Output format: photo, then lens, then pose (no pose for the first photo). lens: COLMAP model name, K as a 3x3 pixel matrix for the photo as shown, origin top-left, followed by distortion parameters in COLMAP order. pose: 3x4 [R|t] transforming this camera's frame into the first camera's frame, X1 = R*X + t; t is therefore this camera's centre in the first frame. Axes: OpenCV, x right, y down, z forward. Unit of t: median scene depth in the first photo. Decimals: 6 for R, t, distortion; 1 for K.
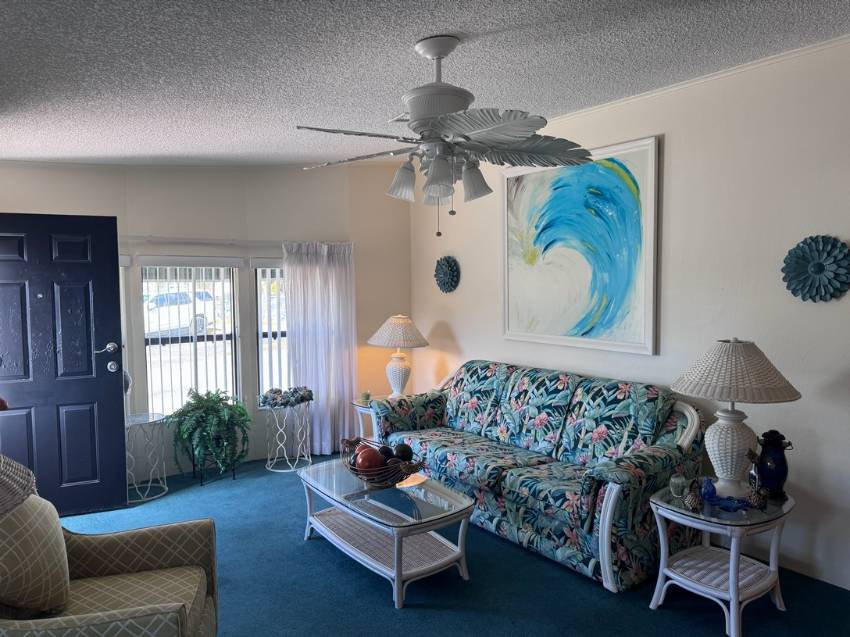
lens RADIAL K [[597.1, 0, 425.1], [0, 597.1, 315.5], [0, 0, 1]] dist [0.105264, -0.114910]
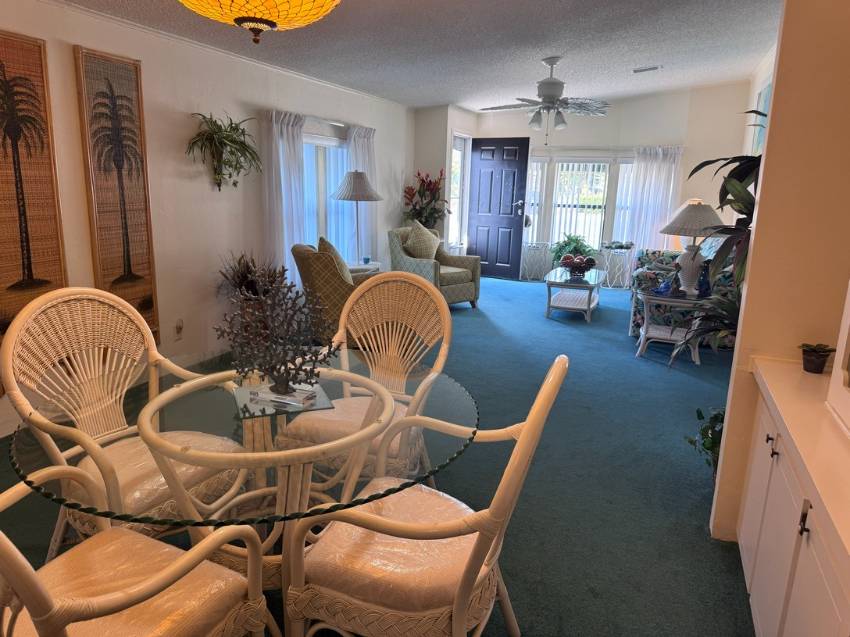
lens RADIAL K [[597.1, 0, 425.1], [0, 597.1, 315.5], [0, 0, 1]] dist [0.105264, -0.114910]
pose [[0.527009, 0.209245, -0.823698, 1.113955], [-0.083640, 0.977281, 0.194746, 0.057798], [0.845734, -0.033738, 0.532537, -0.398930]]
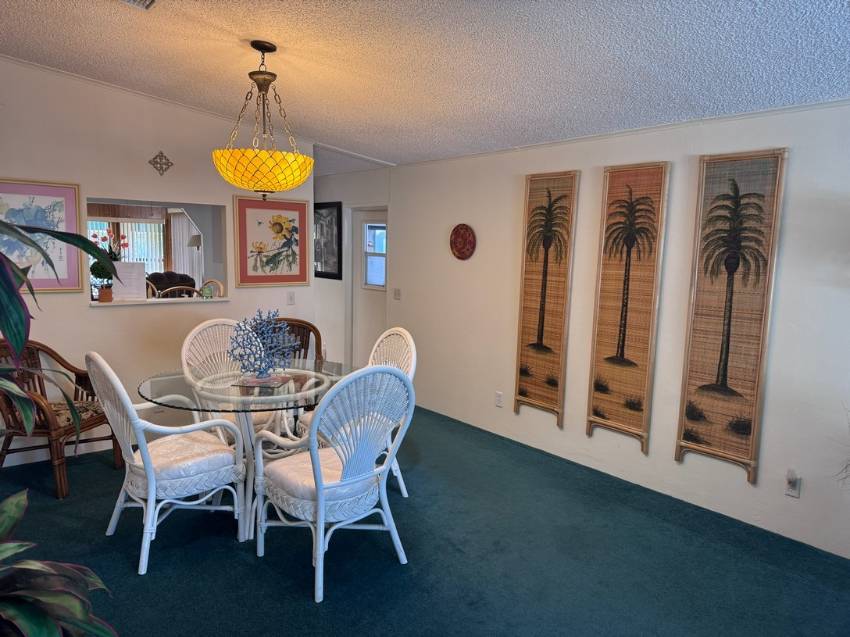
lens RADIAL K [[599.7, 0, 417.2], [0, 599.7, 308.4], [0, 0, 1]] dist [0.067738, -0.078400]
pose [[-0.999040, -0.010689, -0.042480, 0.533373], [-0.017607, 0.985972, 0.165982, -0.023405], [0.040110, 0.166571, -0.985213, 0.533313]]
